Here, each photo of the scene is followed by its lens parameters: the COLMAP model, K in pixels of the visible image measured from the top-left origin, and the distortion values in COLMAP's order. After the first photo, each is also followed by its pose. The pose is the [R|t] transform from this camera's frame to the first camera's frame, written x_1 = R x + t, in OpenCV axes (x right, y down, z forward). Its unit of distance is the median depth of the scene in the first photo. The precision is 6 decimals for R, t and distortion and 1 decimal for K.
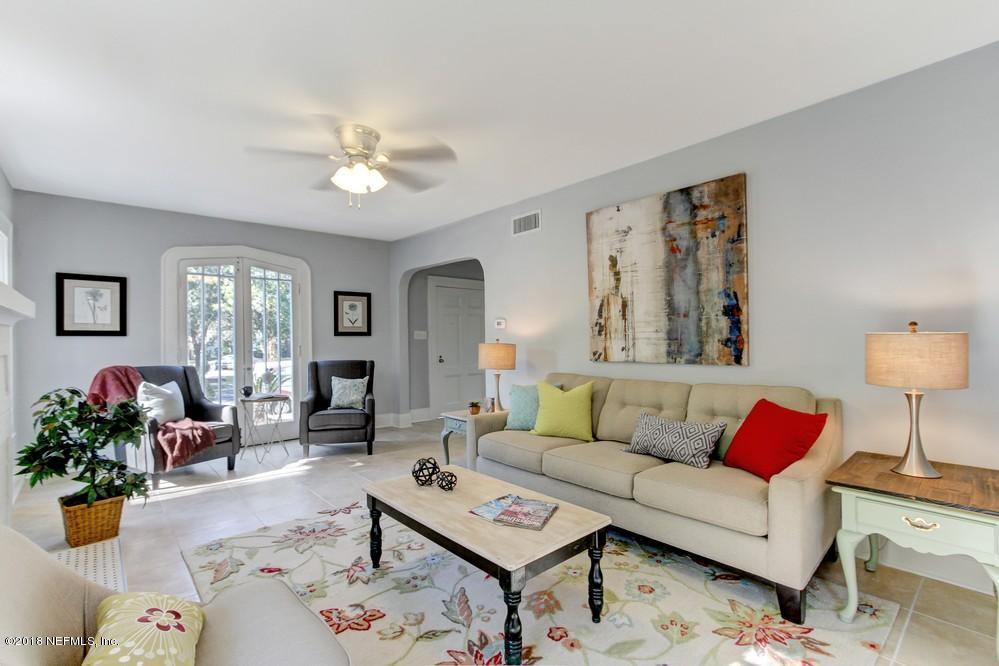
lens RADIAL K [[459.2, 0, 497.0], [0, 459.2, 337.3], [0, 0, 1]] dist [-0.004853, -0.000322]
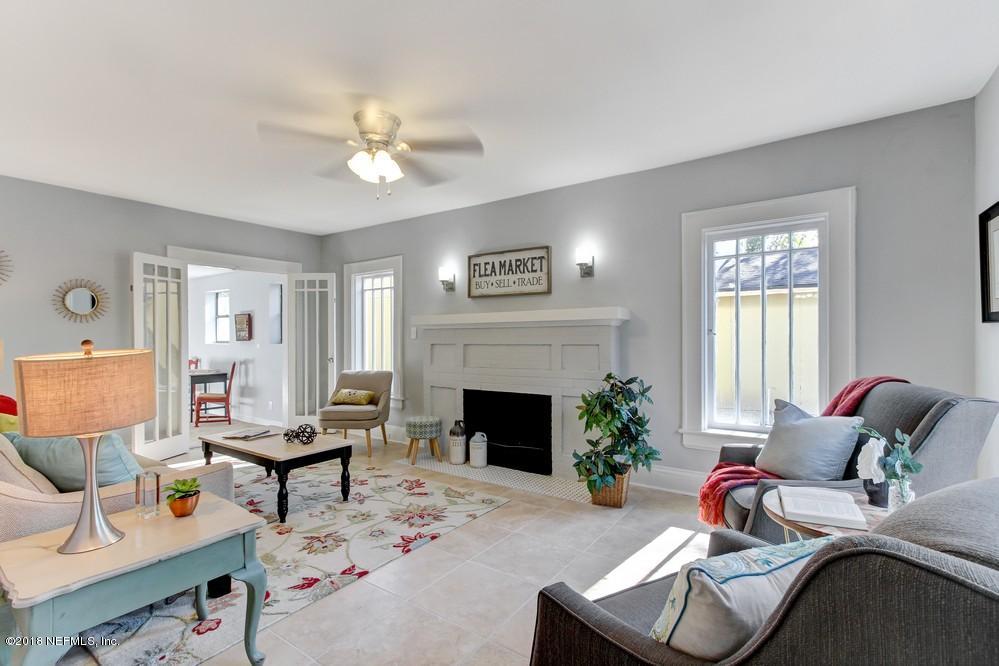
lens RADIAL K [[459.2, 0, 497.0], [0, 459.2, 337.3], [0, 0, 1]] dist [-0.004853, -0.000322]
pose [[-0.971894, 0.014017, -0.235000, -0.248729], [0.014453, 0.999896, -0.000133, 0.006405], [0.234973, -0.003526, -0.971995, 1.572681]]
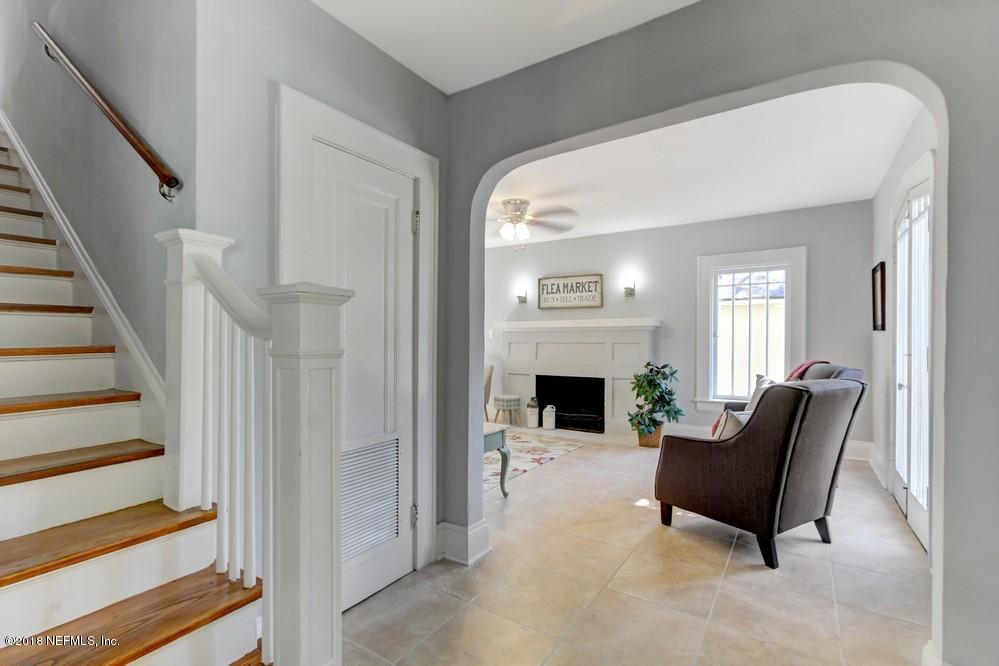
lens RADIAL K [[457.8, 0, 498.0], [0, 457.8, 337.4], [0, 0, 1]] dist [-0.000832, -0.000078]
pose [[-0.965674, 0.006947, -0.259665, 0.122940], [0.007879, 0.999966, -0.002548, 0.007697], [0.259638, -0.004506, -0.965696, 1.956643]]
